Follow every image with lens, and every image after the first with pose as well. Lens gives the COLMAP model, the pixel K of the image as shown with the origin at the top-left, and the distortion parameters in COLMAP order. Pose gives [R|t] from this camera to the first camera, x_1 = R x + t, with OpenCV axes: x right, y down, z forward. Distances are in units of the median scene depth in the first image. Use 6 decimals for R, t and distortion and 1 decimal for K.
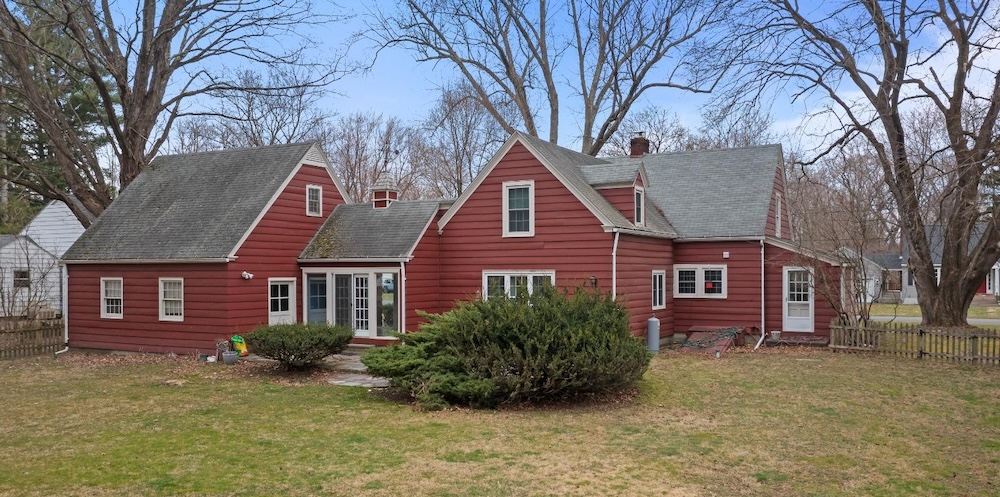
lens RADIAL K [[798.6, 0, 500.0], [0, 798.6, 248.5], [0, 0, 1]] dist [0.001312, 0.000761]
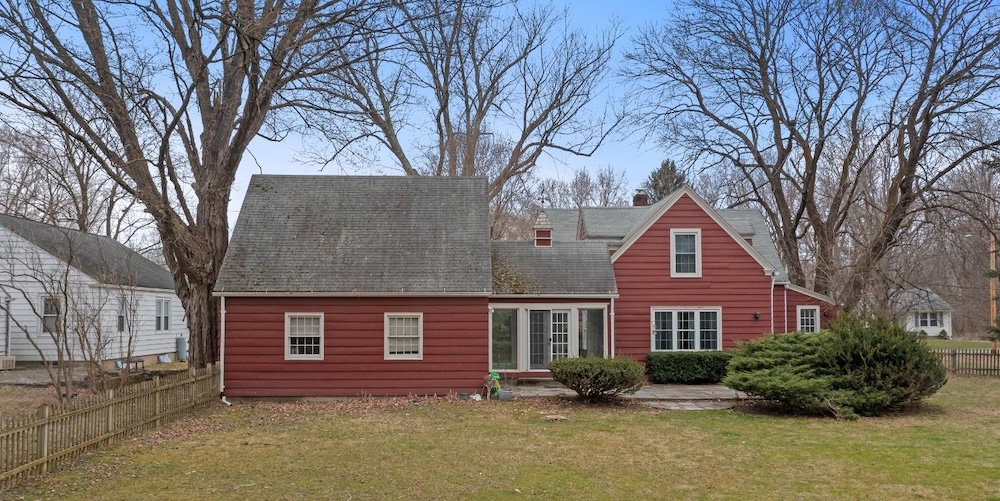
lens RADIAL K [[793.1, 0, 500.0], [0, 793.1, 250.5], [0, 0, 1]] dist [-0.001210, -0.001179]
pose [[0.867621, 0.041225, 0.495515, -0.762283], [-0.013902, 0.998179, -0.058703, 0.017106], [-0.497032, 0.044043, 0.866614, 0.148469]]
